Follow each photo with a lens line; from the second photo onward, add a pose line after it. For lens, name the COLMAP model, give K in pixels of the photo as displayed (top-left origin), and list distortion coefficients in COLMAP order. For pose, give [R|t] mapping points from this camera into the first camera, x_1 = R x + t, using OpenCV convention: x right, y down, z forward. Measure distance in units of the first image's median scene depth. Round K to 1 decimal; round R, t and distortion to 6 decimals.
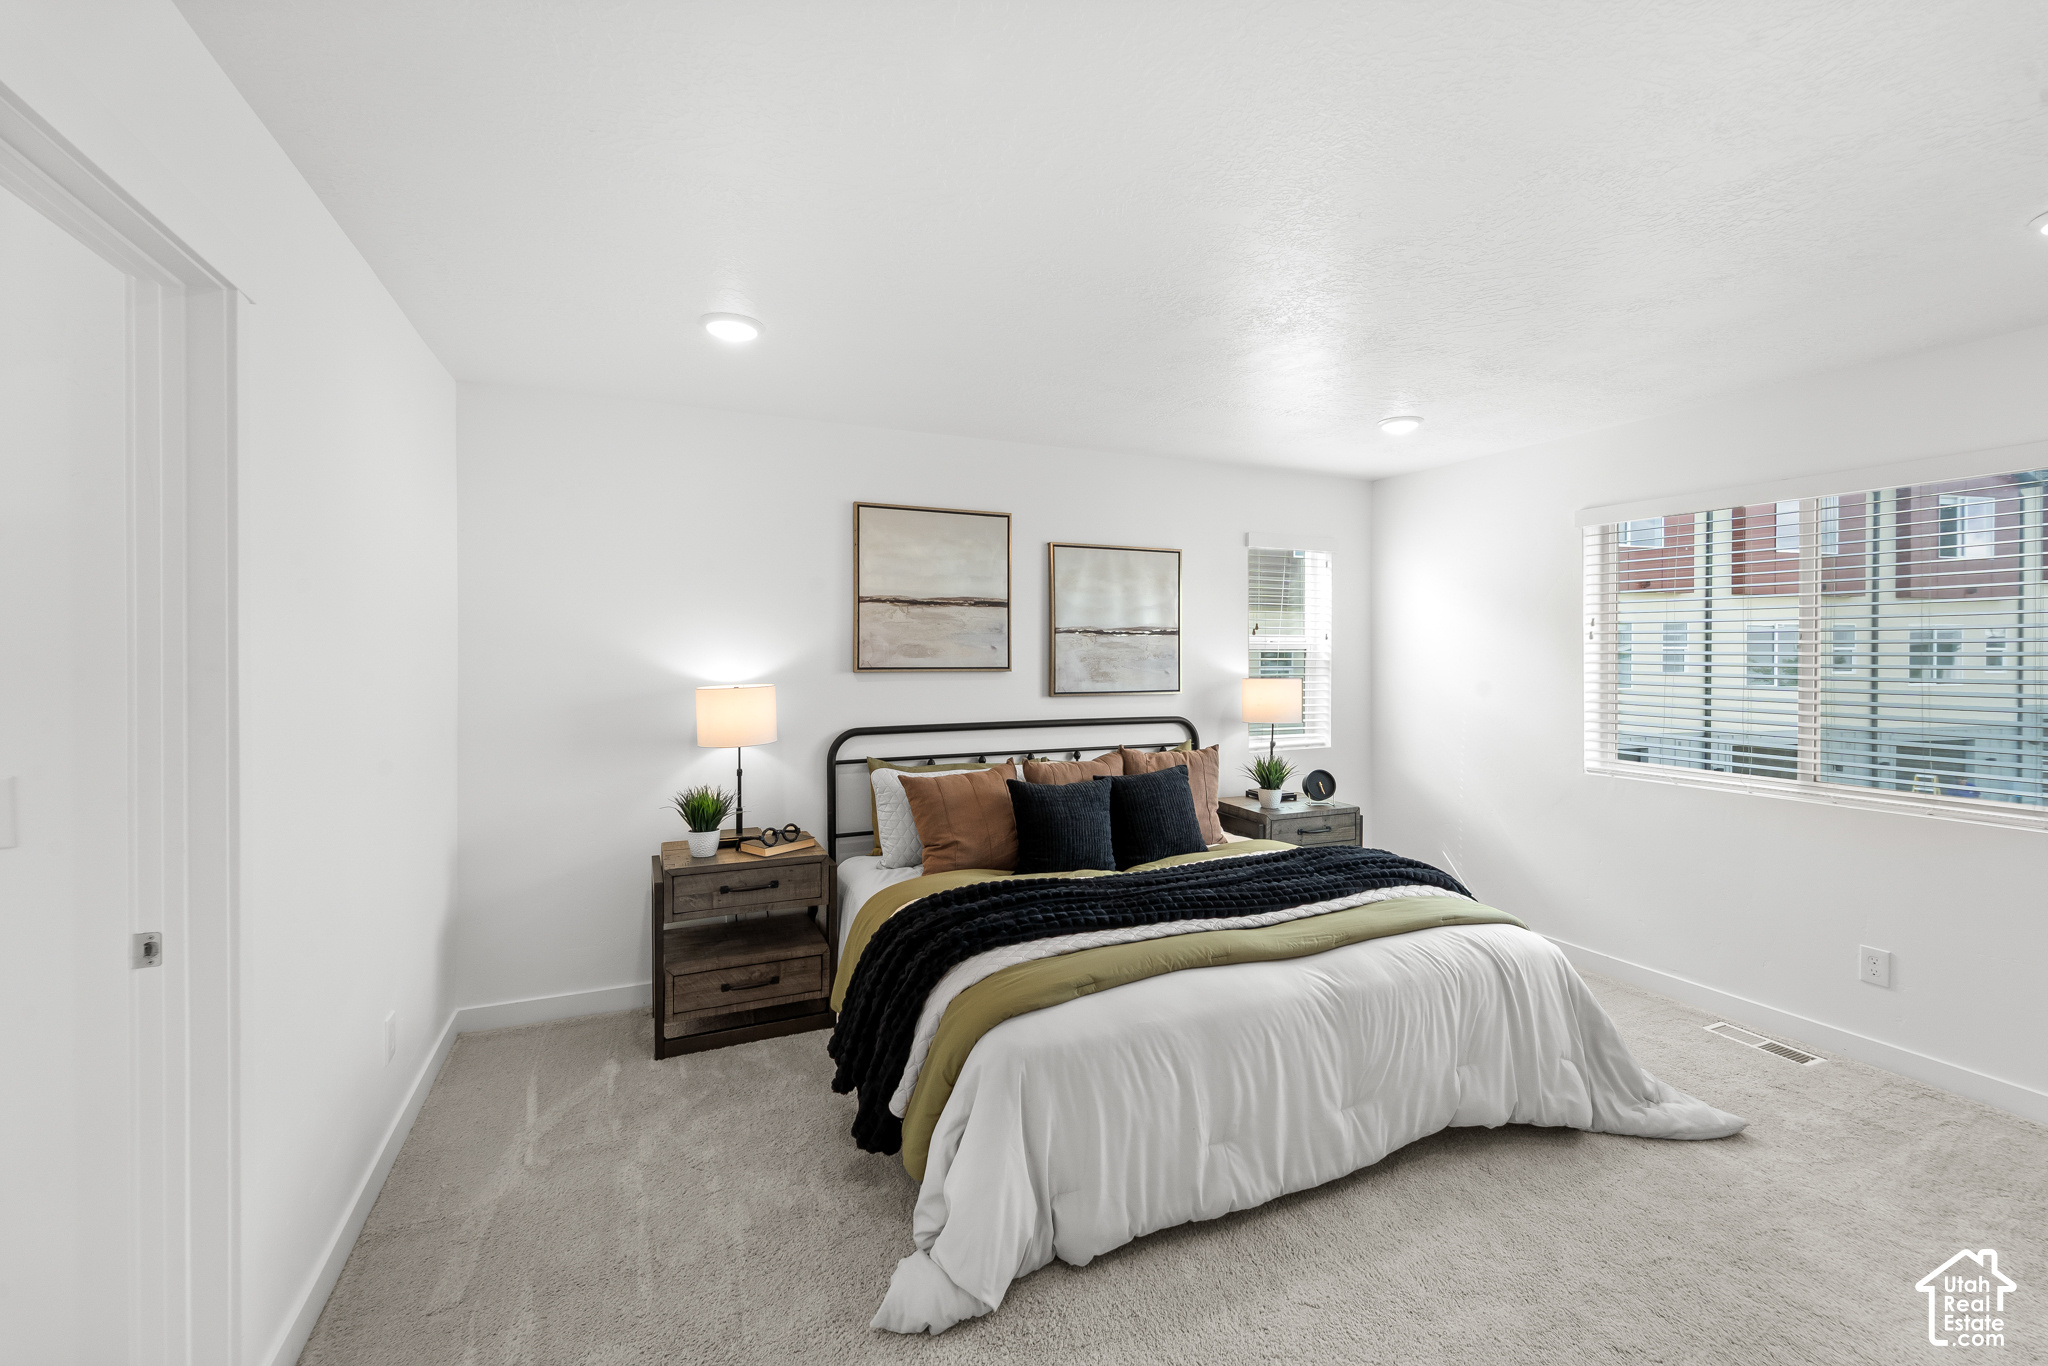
lens RADIAL K [[851.9, 0, 1022.5], [0, 851.9, 667.1], [0, 0, 1]] dist [0.000250, 0.000326]
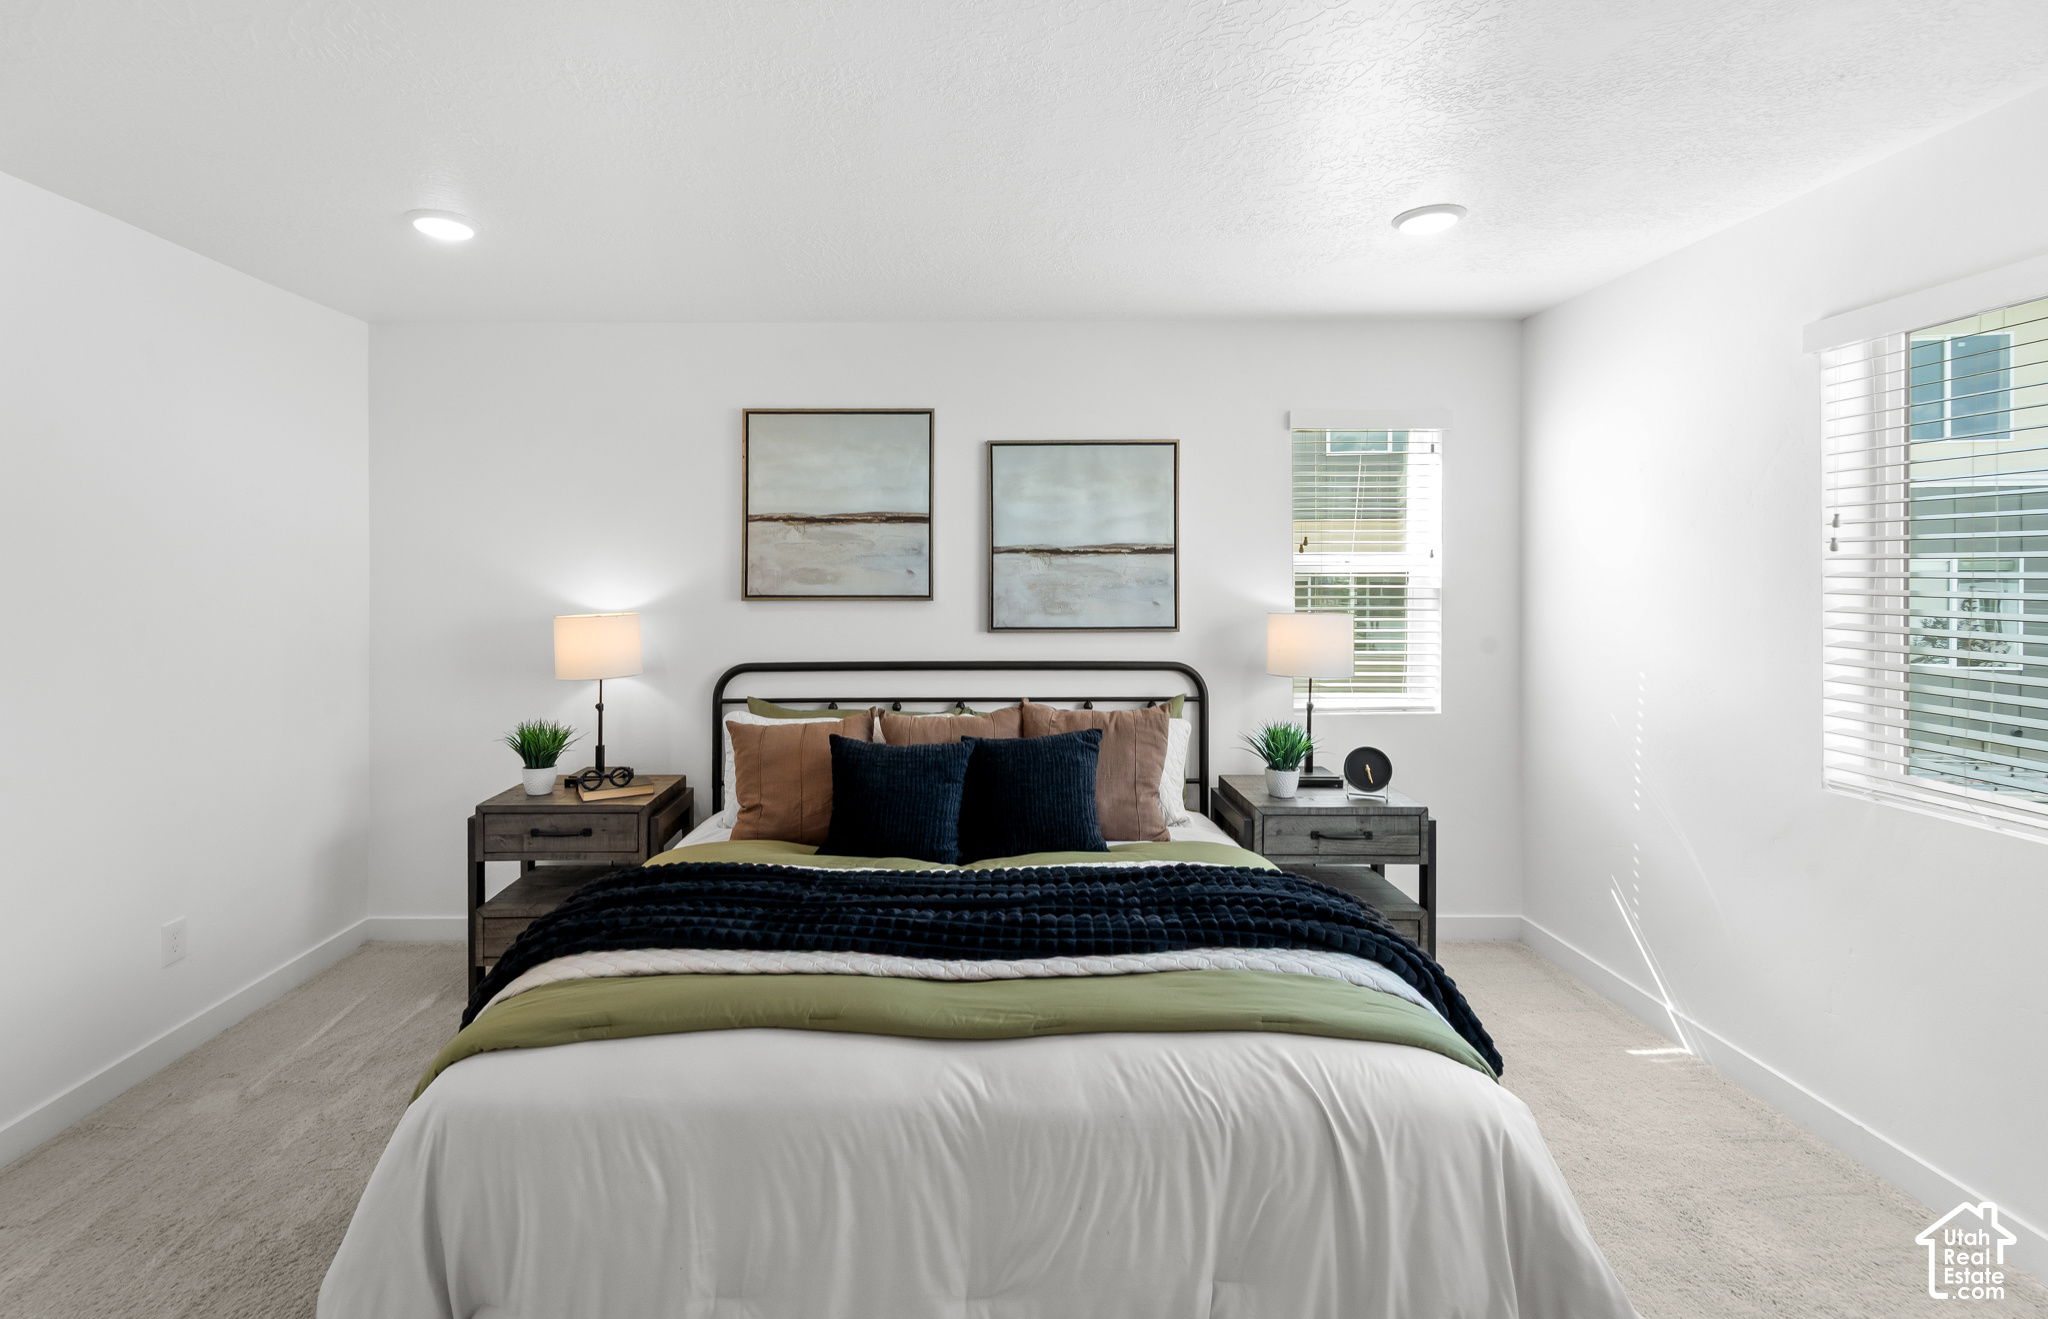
lens RADIAL K [[898.9, 0, 965.4], [0, 898.9, 587.1], [0, 0, 1]] dist [-0.000594, 0.000192]
pose [[0.914624, 0.001413, -0.404304, 0.388798], [-0.003638, 0.999982, -0.004736, -0.004293], [0.404290, 0.005802, 0.914613, 0.232351]]
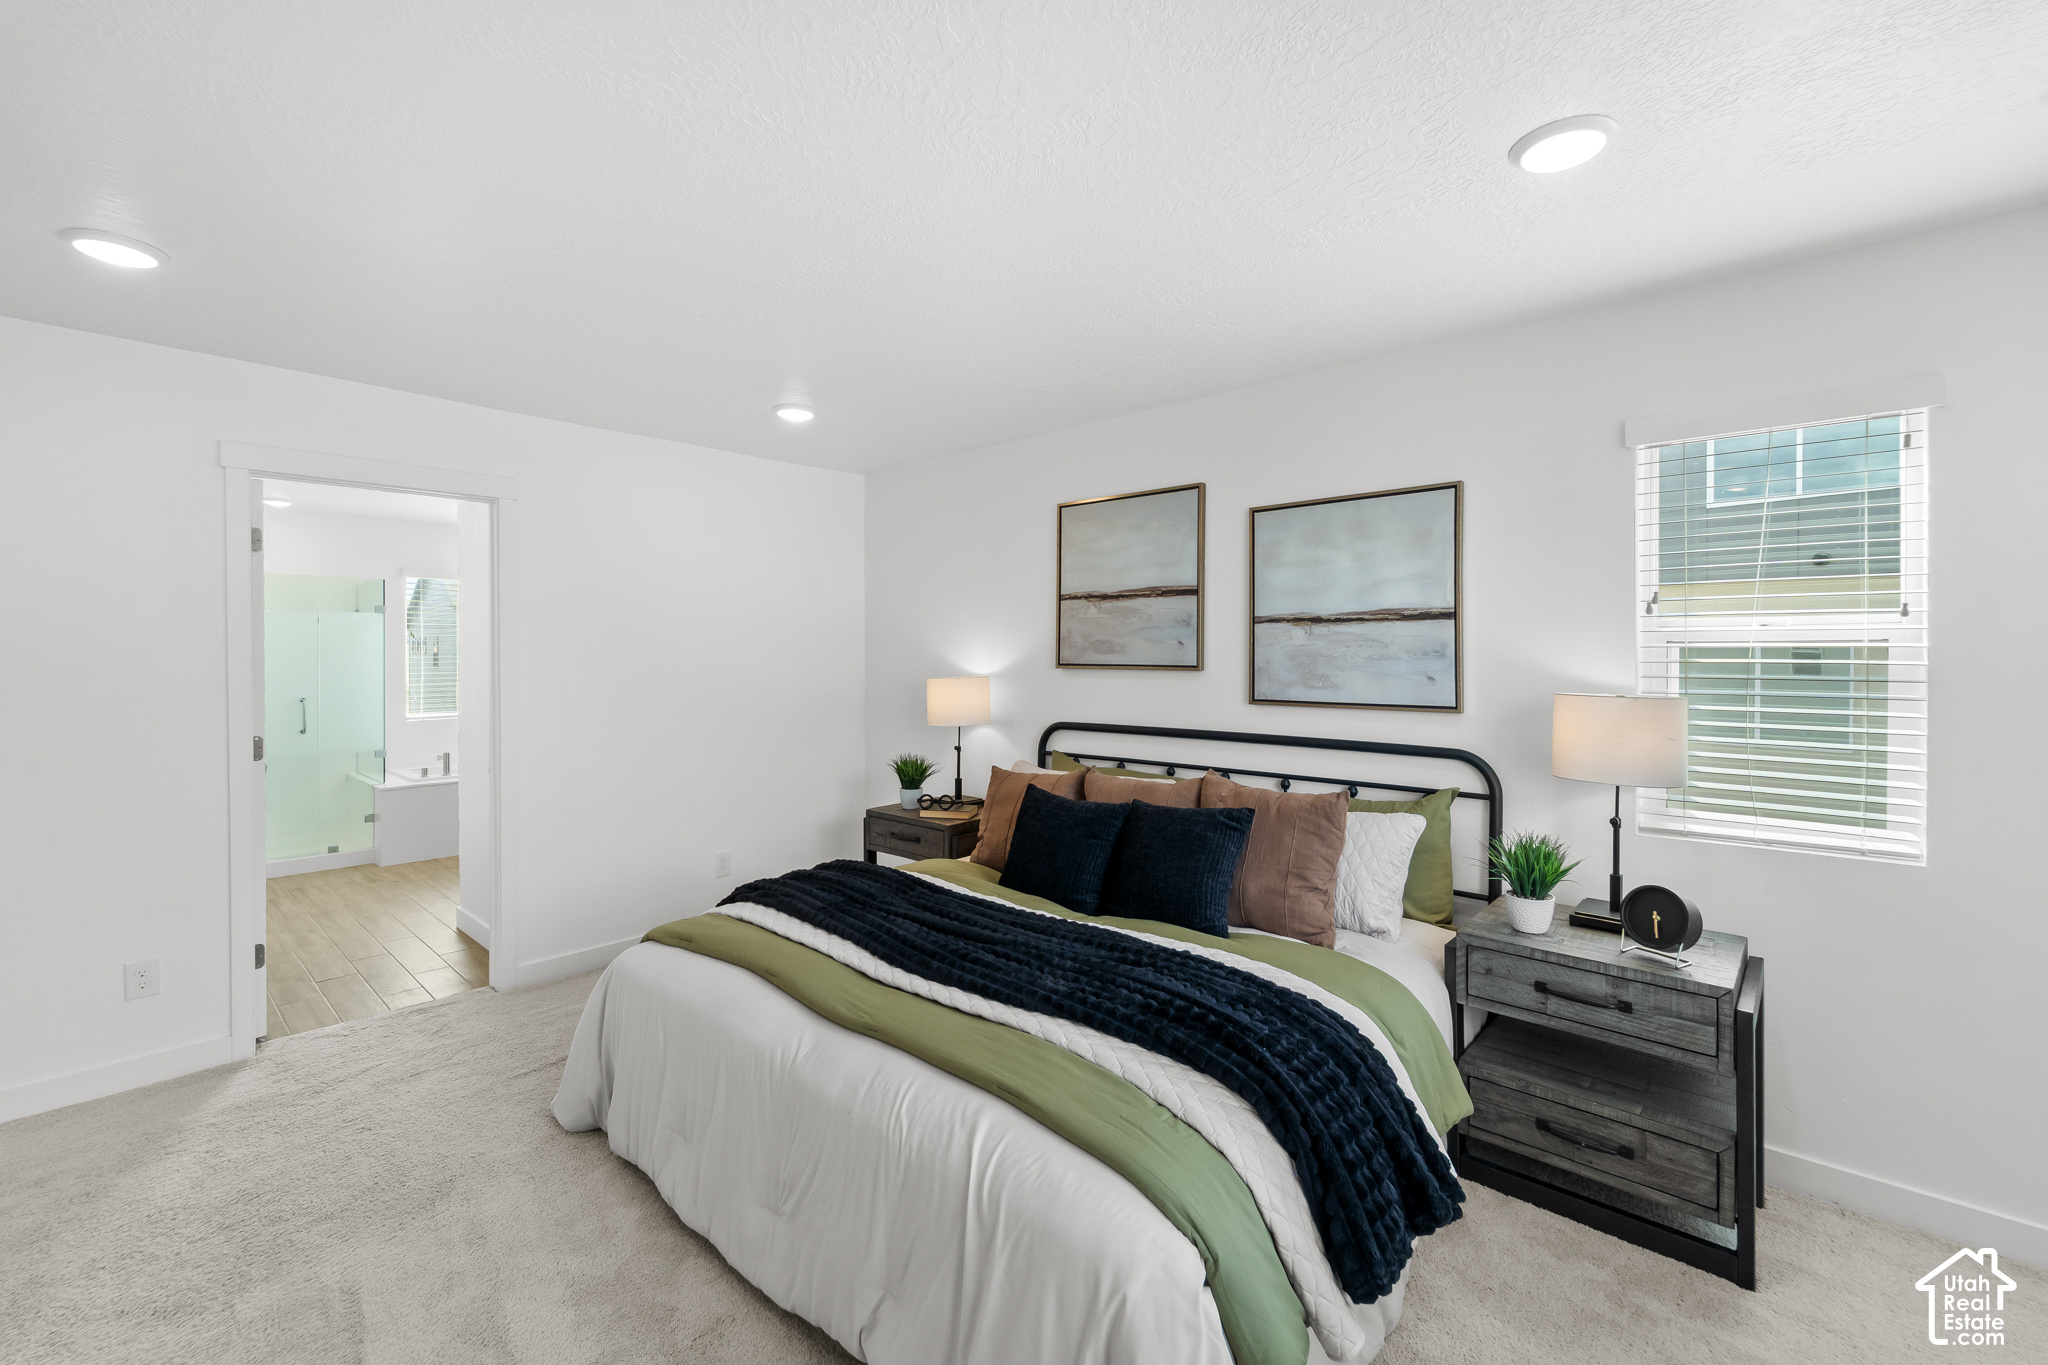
lens RADIAL K [[851.9, 0, 1022.5], [0, 851.9, 666.6], [0, 0, 1]] dist [0.000250, 0.000326]
pose [[0.404934, 0.014168, -0.914236, 0.725425], [-0.014272, 0.999856, 0.009173, -0.004686], [0.914234, 0.009334, 0.405078, 0.531819]]
